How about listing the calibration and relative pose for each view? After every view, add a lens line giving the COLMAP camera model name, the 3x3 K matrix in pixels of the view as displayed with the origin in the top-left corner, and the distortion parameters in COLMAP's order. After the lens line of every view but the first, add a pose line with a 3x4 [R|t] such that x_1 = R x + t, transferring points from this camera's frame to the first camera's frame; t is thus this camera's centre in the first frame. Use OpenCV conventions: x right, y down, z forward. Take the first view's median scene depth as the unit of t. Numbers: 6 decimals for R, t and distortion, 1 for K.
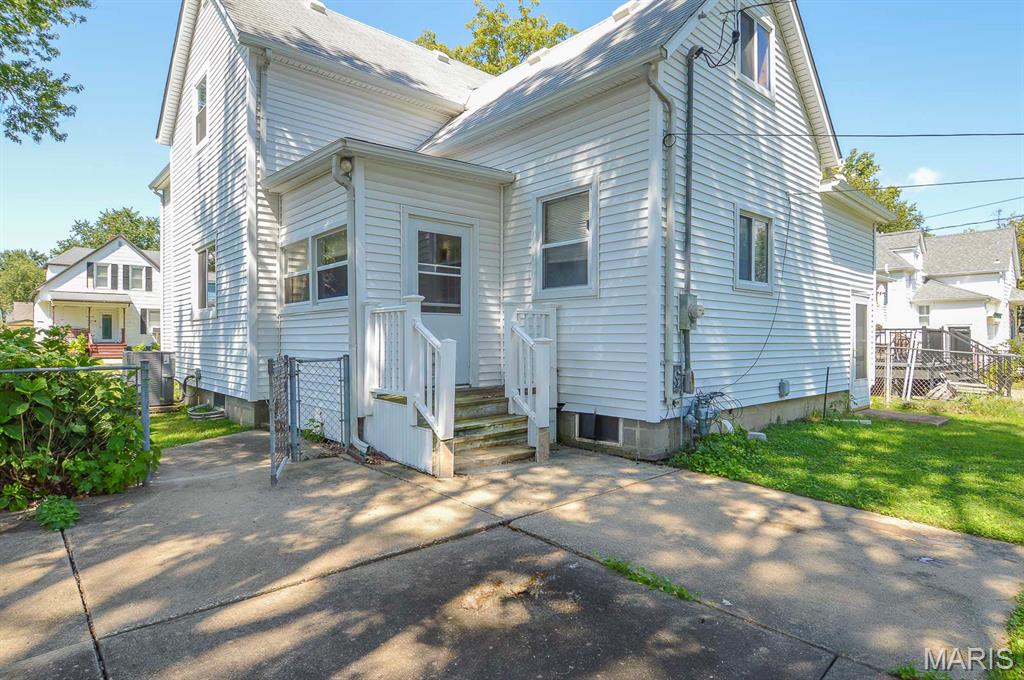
lens RADIAL K [[566.7, 0, 520.1], [0, 566.7, 338.2], [0, 0, 1]] dist [0.006779, -0.011180]
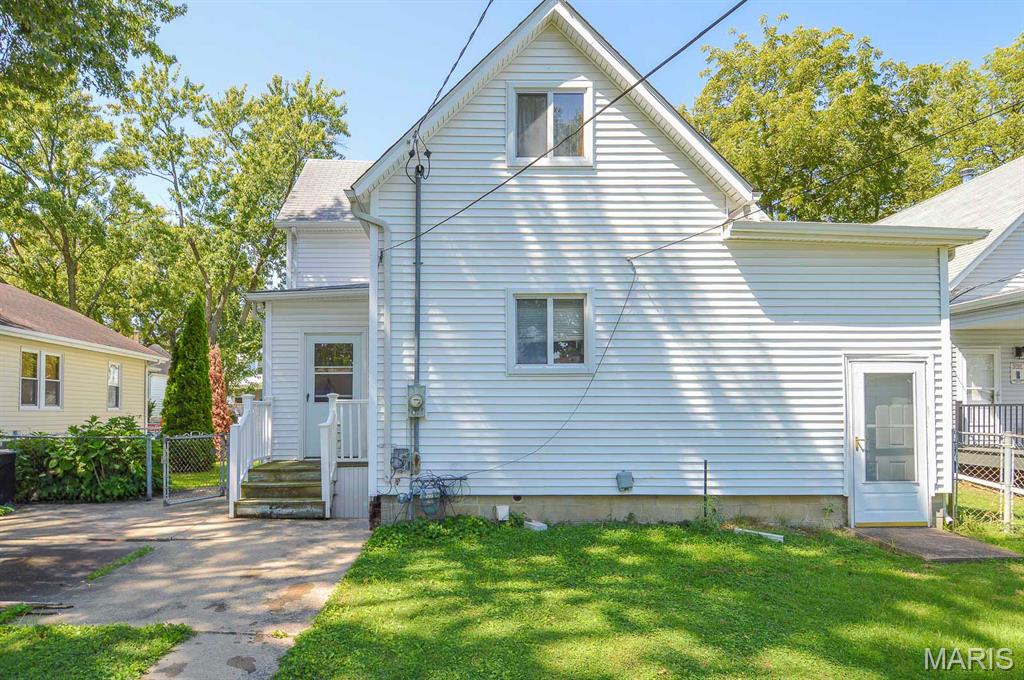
lens RADIAL K [[566.7, 0, 451.7], [0, 566.7, 396.3], [0, 0, 1]] dist [0.006779, -0.011180]
pose [[0.736876, -0.018799, -0.675766, 0.982327], [0.004421, 0.999726, -0.022991, -0.026484], [0.676013, 0.013954, 0.736757, 0.197807]]
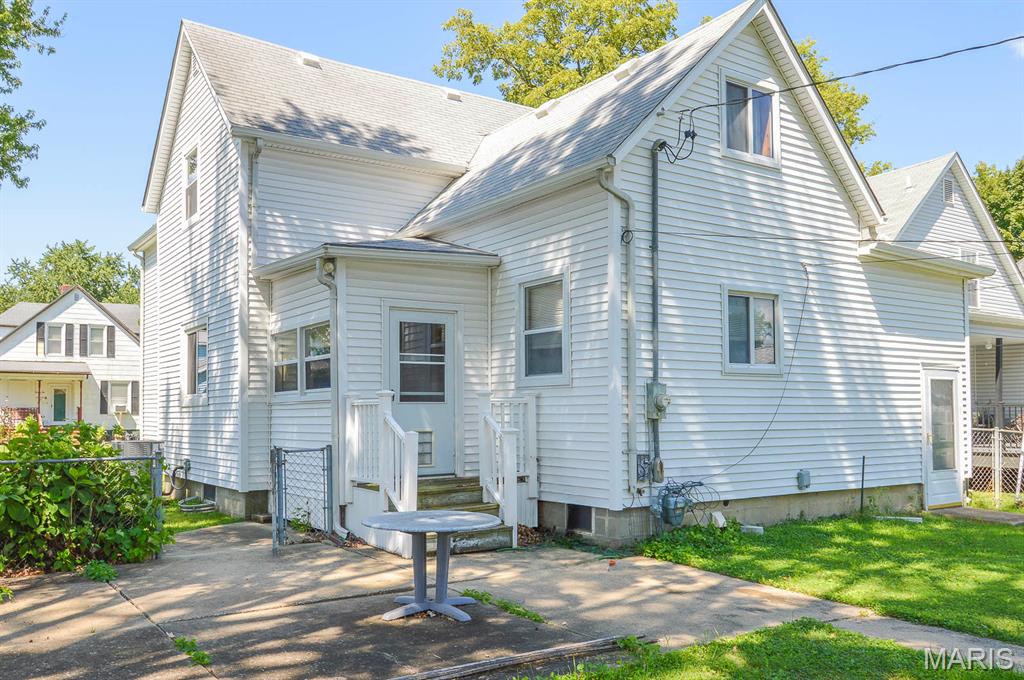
lens RADIAL K [[868.1, 0, 512.2], [0, 868.1, 376.6], [0, 0, 1]] dist [0.019205, 0.006578]
pose [[0.990545, -0.014875, -0.136377, 0.225971], [0.009339, 0.999110, -0.041145, -0.025276], [0.136868, 0.039483, 0.989802, -0.496747]]
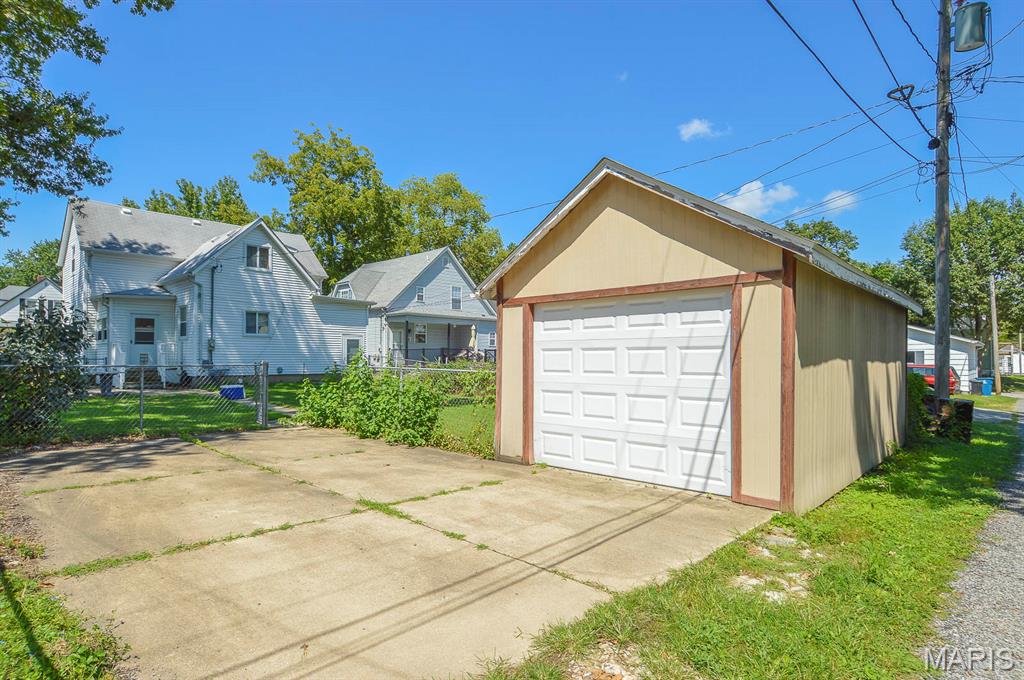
lens RADIAL K [[566.7, 0, 513.4], [0, 566.7, 344.5], [0, 0, 1]] dist [0.006779, -0.011180]
pose [[0.997661, -0.001948, 0.068322, 1.646066], [0.003355, 0.999784, -0.020493, 0.024916], [-0.068267, 0.020674, 0.997453, -2.201577]]
